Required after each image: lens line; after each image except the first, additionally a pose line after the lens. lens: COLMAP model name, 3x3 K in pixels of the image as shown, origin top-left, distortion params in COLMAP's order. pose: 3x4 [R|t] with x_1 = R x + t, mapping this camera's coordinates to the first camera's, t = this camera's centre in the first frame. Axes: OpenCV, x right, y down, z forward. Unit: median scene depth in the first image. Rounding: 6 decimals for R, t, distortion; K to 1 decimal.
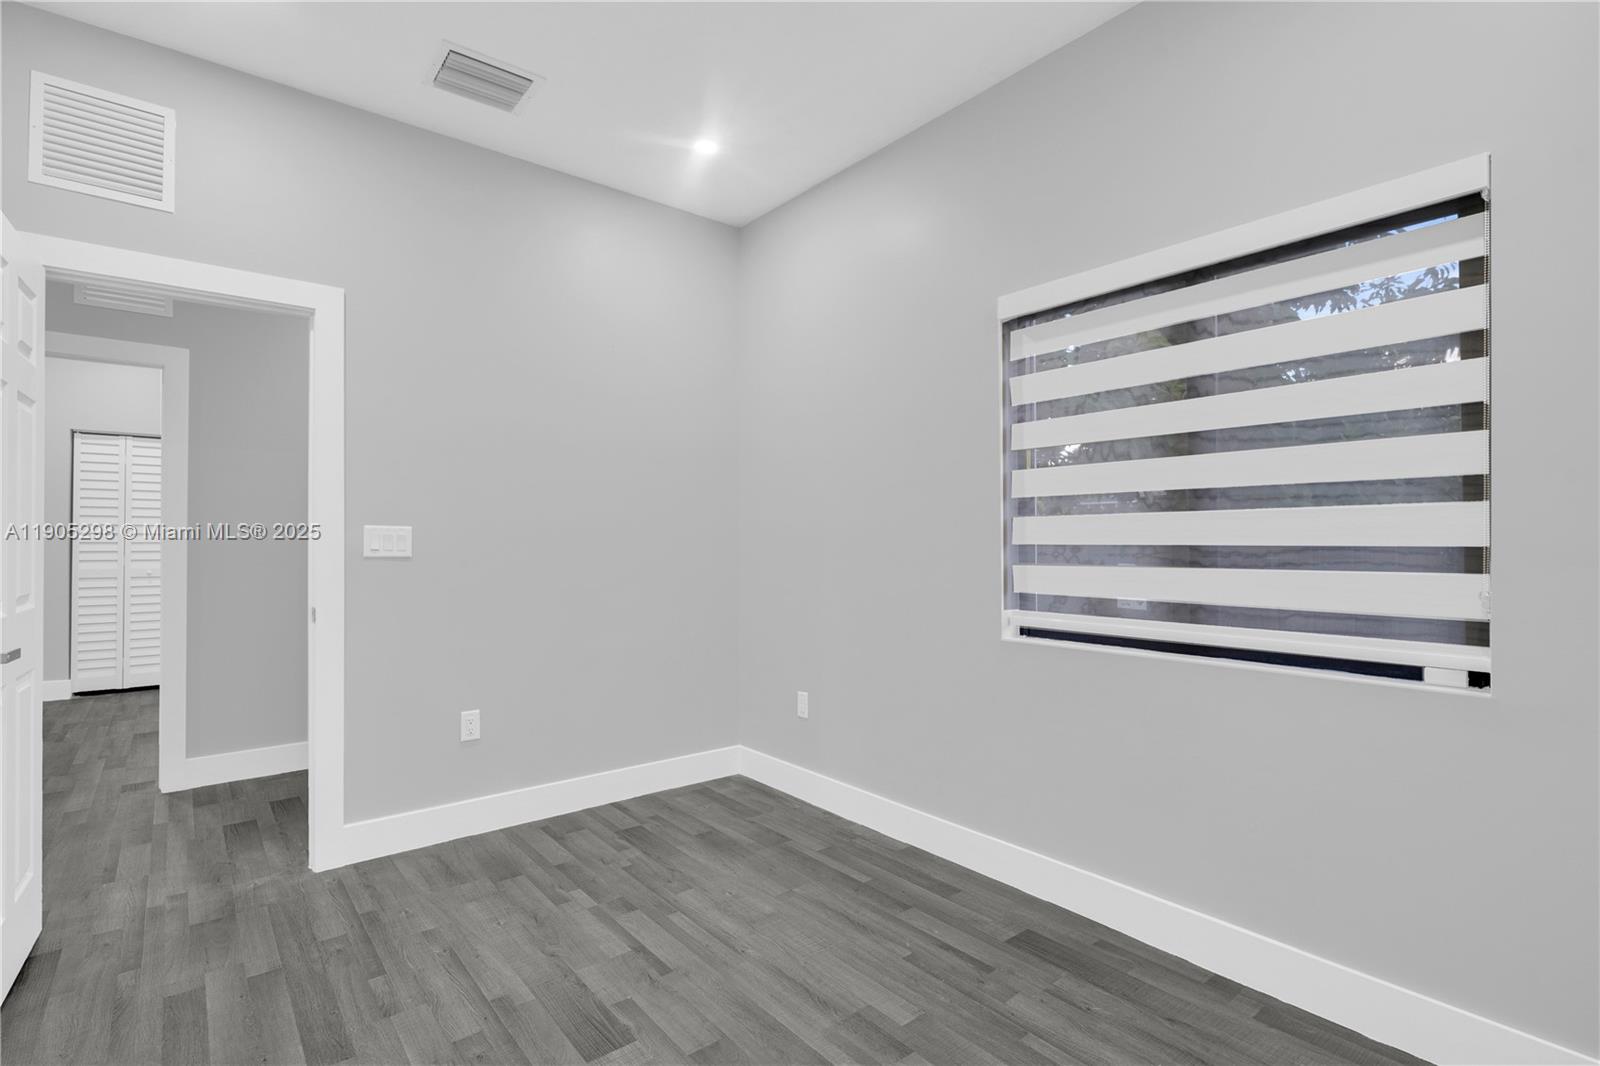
lens RADIAL K [[710.0, 0, 800.0], [0, 710.0, 533.0], [0, 0, 1]] dist [0.001015, 0.000241]
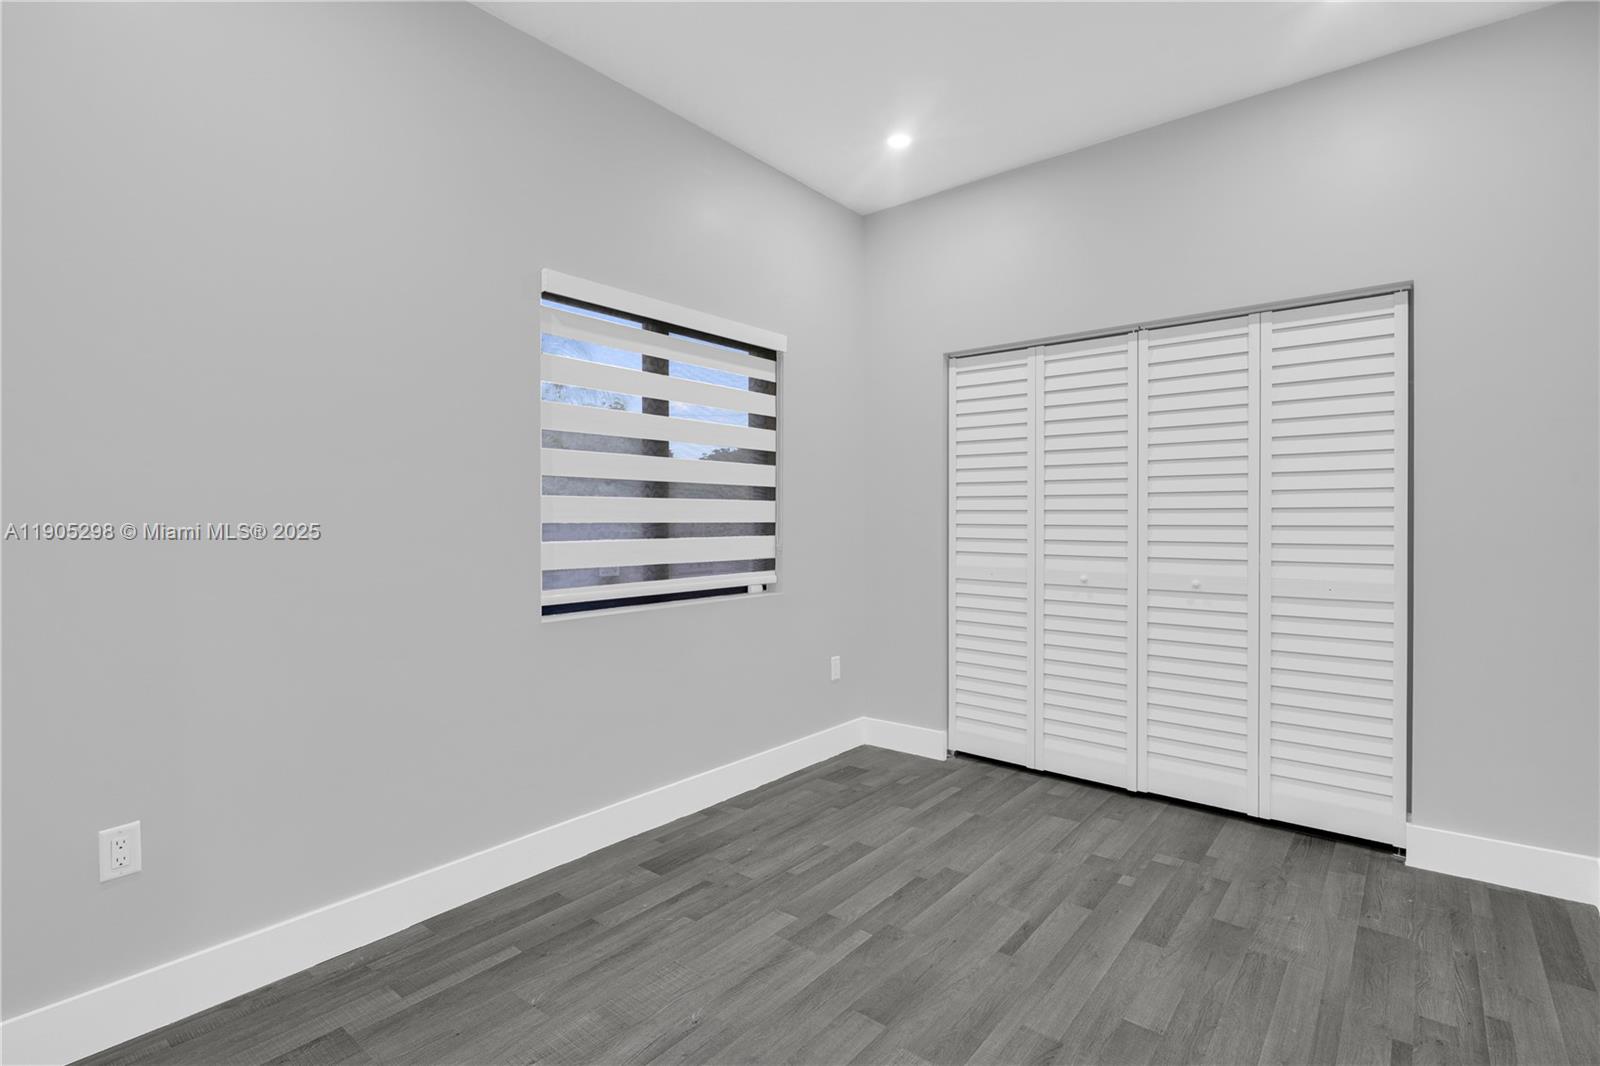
lens RADIAL K [[736.7, 0, 758.4], [0, 736.7, 517.4], [0, 0, 1]] dist [0.001971, 0.000159]
pose [[-0.115787, 0.000394, 0.993274, -0.914452], [-0.010881, 0.999939, -0.001665, 0.007167], [-0.993214, -0.011000, -0.115776, 1.011288]]
